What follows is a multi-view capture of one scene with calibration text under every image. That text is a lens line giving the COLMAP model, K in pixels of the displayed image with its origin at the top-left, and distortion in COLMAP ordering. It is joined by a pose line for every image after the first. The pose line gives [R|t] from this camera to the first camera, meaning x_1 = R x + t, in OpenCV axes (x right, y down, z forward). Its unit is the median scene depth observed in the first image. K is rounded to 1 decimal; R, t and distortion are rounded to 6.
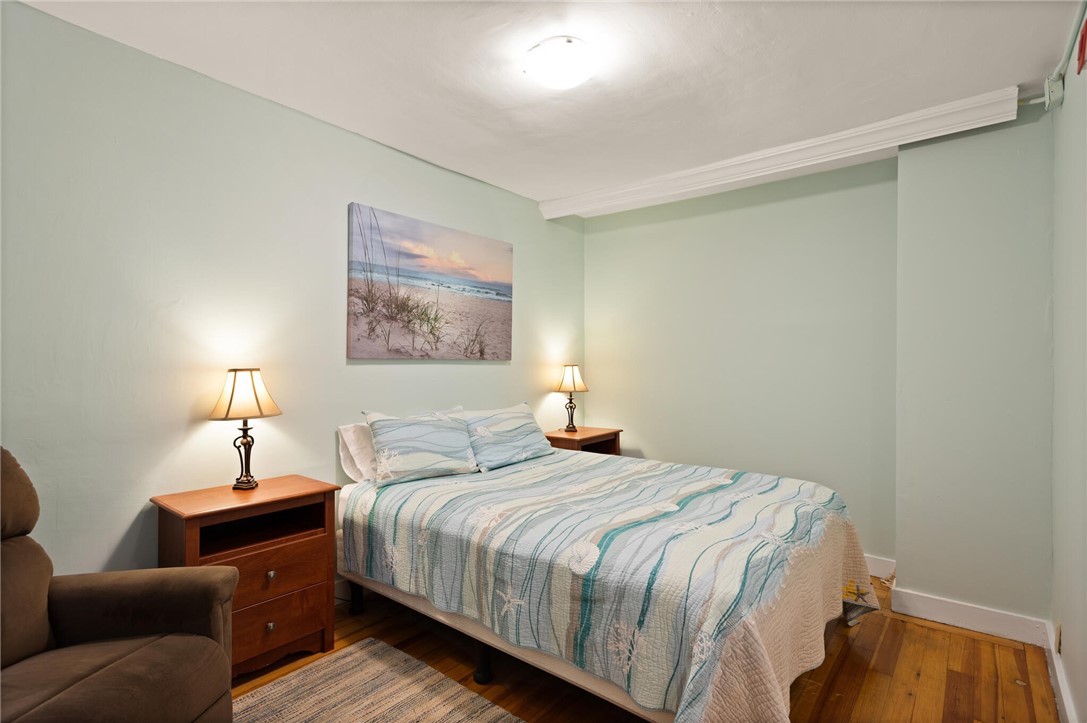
lens RADIAL K [[528.5, 0, 536.8], [0, 528.5, 362.5], [0, 0, 1]] dist [-0.007901, 0.002910]
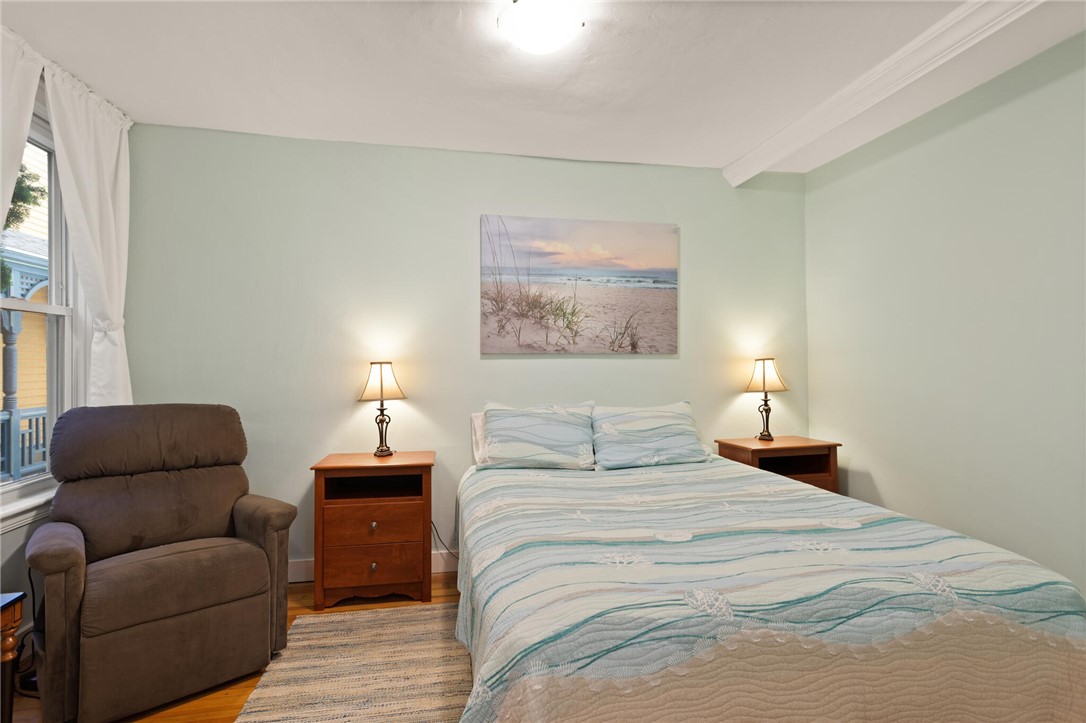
lens RADIAL K [[528.1, 0, 543.1], [0, 528.1, 363.5], [0, 0, 1]] dist [-0.007901, 0.002910]
pose [[0.762921, -0.008506, -0.646436, 0.474547], [0.007032, 0.999963, -0.004859, 0.019672], [0.646453, -0.000839, 0.762953, 0.228765]]
